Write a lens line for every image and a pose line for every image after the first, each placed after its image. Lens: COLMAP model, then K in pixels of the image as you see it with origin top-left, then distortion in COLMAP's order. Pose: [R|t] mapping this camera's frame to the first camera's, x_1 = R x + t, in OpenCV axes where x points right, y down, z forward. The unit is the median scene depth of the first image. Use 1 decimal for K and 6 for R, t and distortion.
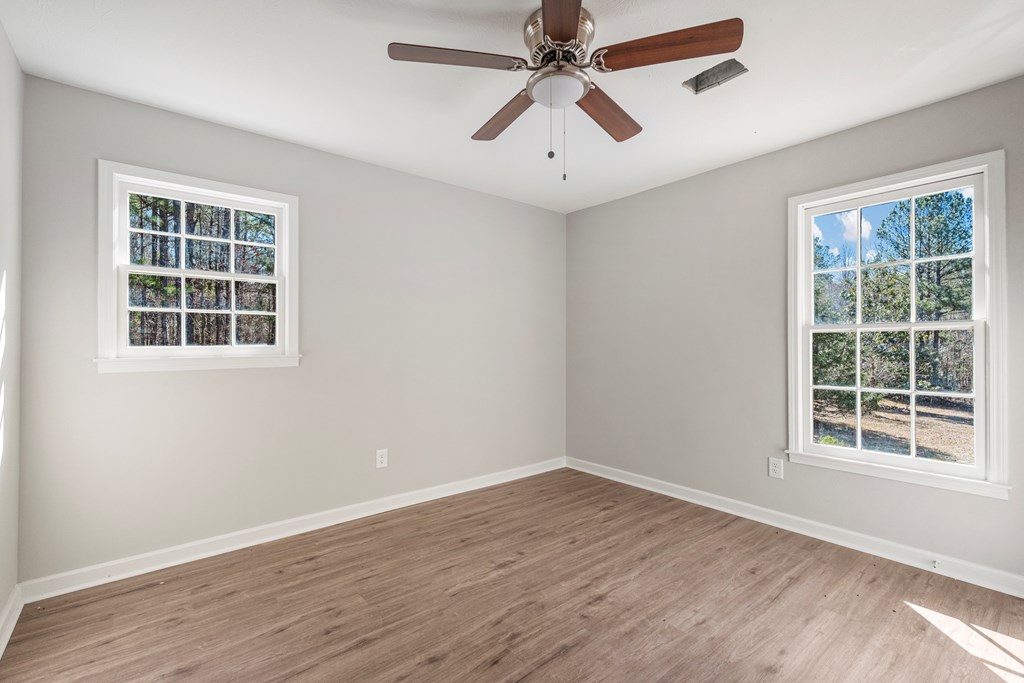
lens RADIAL K [[451.5, 0, 512.5], [0, 451.5, 336.3], [0, 0, 1]] dist [0.000896, 0.000822]
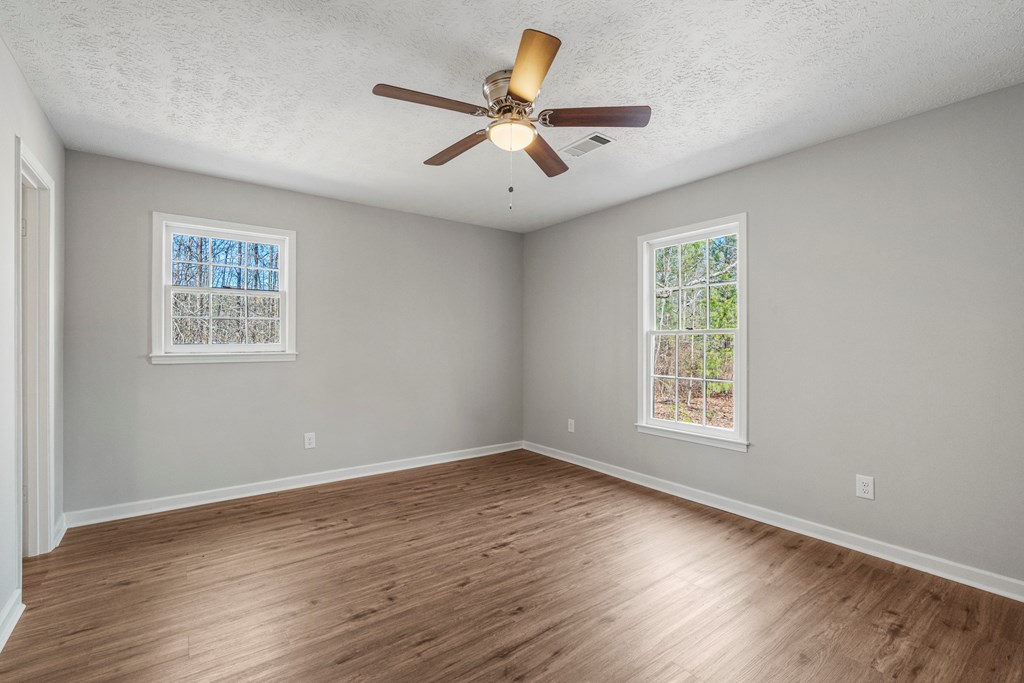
lens RADIAL K [[451.5, 0, 512.5], [0, 451.5, 336.3], [0, 0, 1]] dist [0.000896, 0.000822]
pose [[0.997925, 0.002903, -0.064319, 0.291264], [-0.002974, 0.999995, -0.001009, -0.006523], [0.064315, 0.001198, 0.997929, -0.329066]]
